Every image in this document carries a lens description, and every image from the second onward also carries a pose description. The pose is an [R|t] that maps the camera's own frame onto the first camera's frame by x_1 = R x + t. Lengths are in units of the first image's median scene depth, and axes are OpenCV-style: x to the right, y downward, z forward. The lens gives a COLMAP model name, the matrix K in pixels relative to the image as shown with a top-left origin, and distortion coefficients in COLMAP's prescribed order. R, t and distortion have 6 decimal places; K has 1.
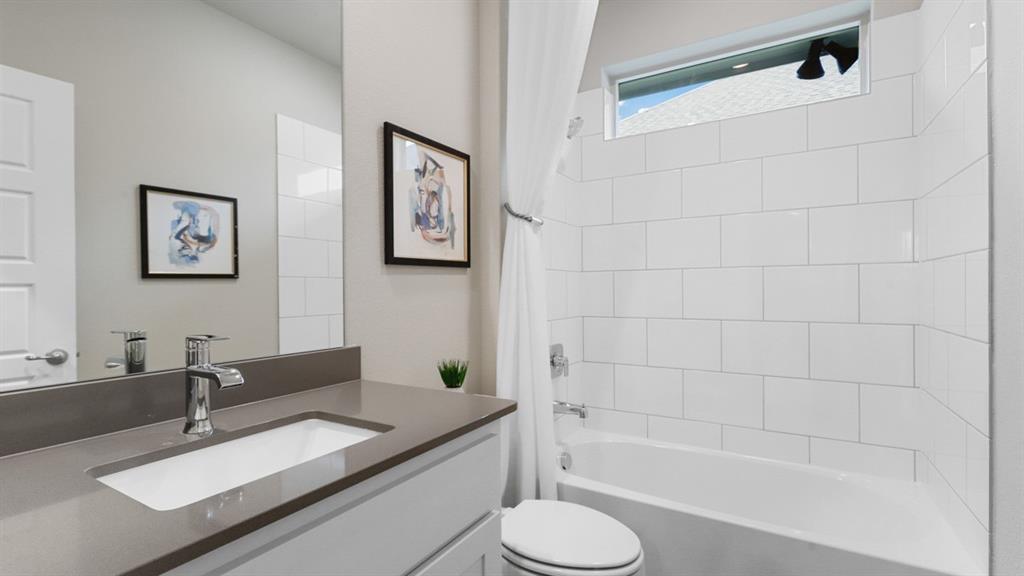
lens RADIAL K [[461.2, 0, 513.3], [0, 461.2, 291.3], [0, 0, 1]] dist [-0.001133, -0.000485]
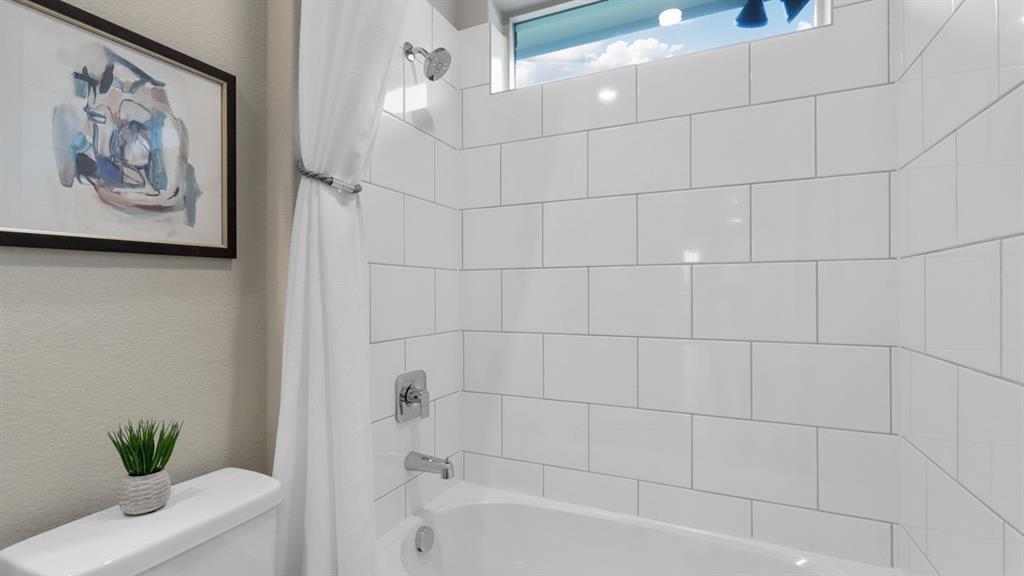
lens RADIAL K [[455.1, 0, 515.4], [0, 455.1, 294.1], [0, 0, 1]] dist [0.018108, -0.019554]
pose [[0.994472, 0.004752, 0.104898, 0.221207], [-0.004466, 0.999986, -0.002961, -0.003774], [-0.104911, 0.002476, 0.994479, 0.364417]]
